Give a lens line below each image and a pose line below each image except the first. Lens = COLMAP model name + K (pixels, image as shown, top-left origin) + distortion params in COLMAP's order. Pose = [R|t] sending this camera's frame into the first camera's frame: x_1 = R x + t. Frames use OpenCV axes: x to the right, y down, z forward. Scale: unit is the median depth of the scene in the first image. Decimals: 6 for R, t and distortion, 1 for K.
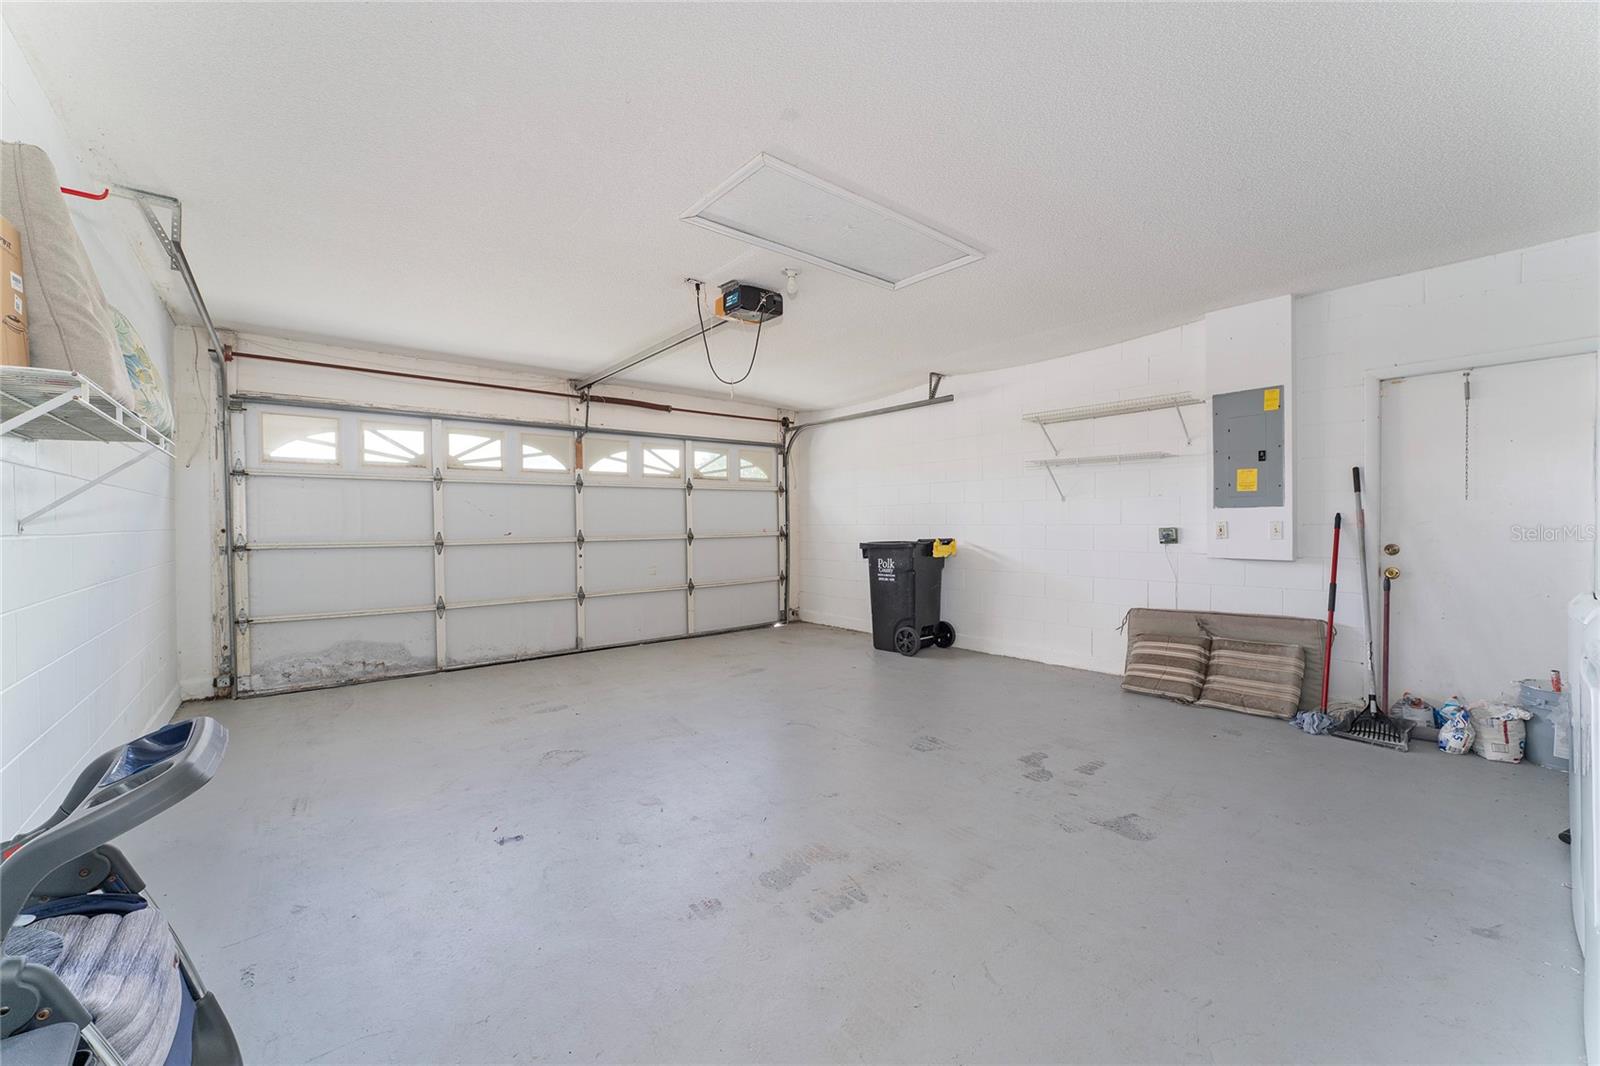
lens RADIAL K [[637.6, 0, 802.2], [0, 637.6, 531.3], [0, 0, 1]] dist [-0.001605, -0.001494]
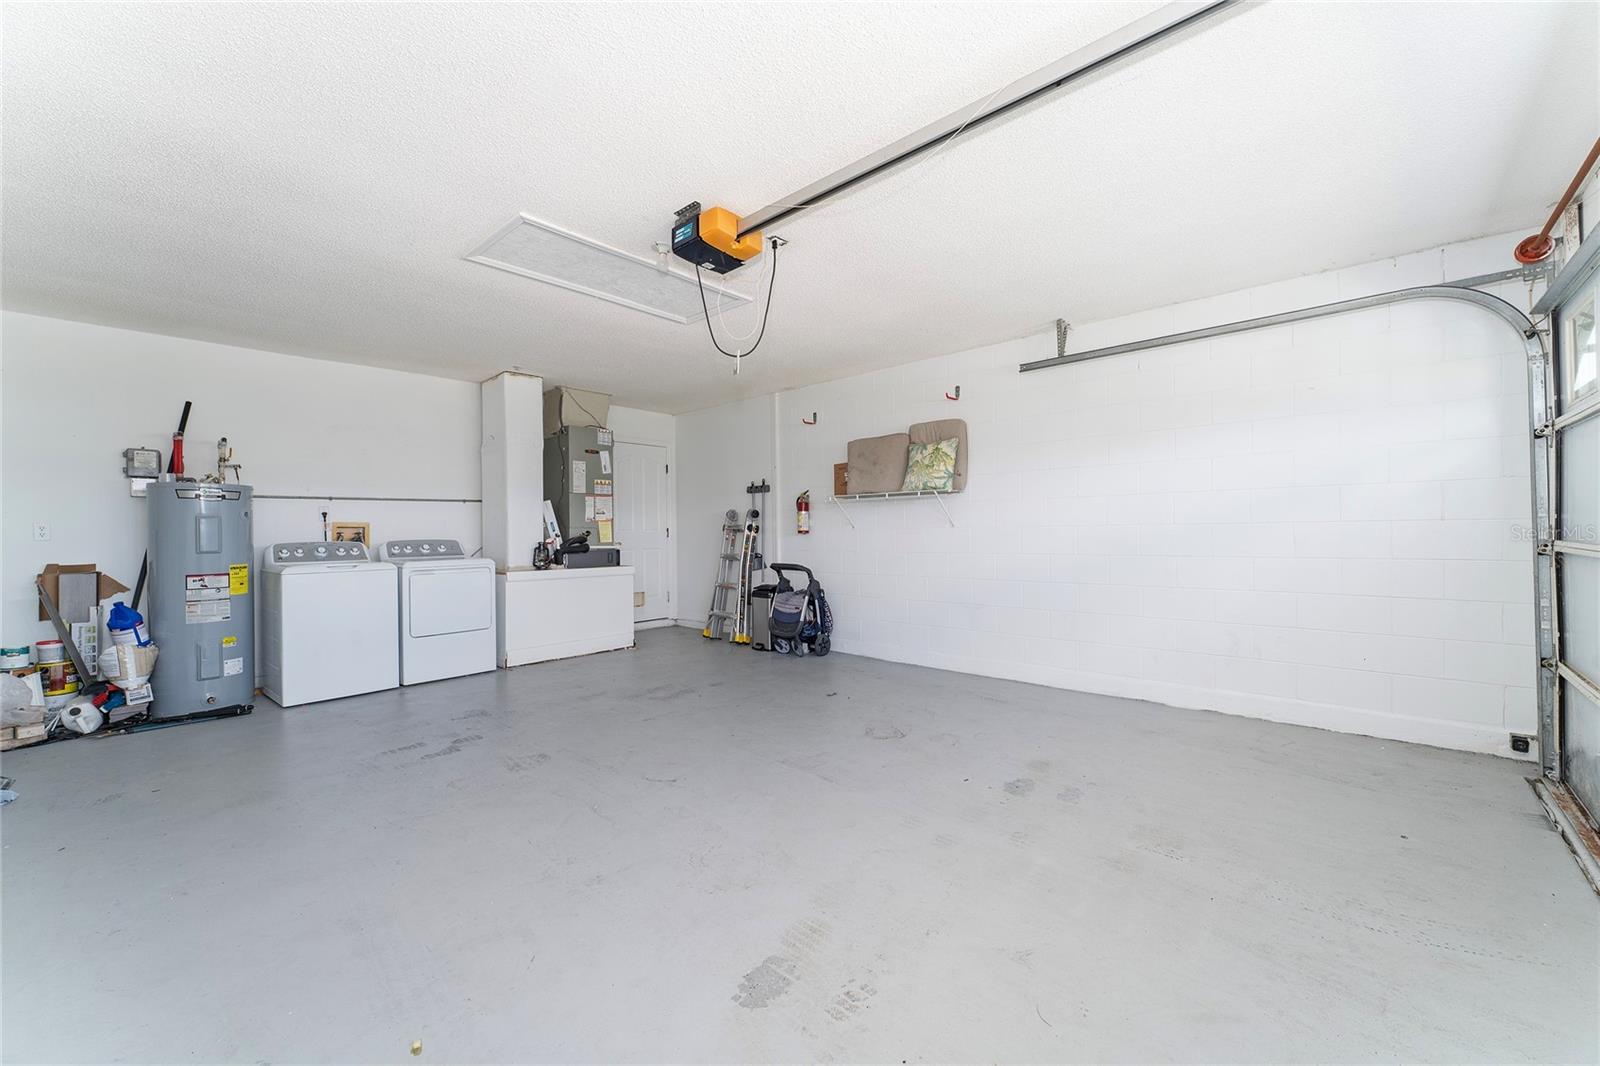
lens RADIAL K [[637.6, 0, 798.6], [0, 637.6, 530.0], [0, 0, 1]] dist [-0.001605, -0.001494]
pose [[-0.987731, 0.027060, -0.153805, -0.071490], [0.024946, 0.999566, 0.015663, -0.019183], [0.154162, 0.011634, -0.987977, 2.102173]]
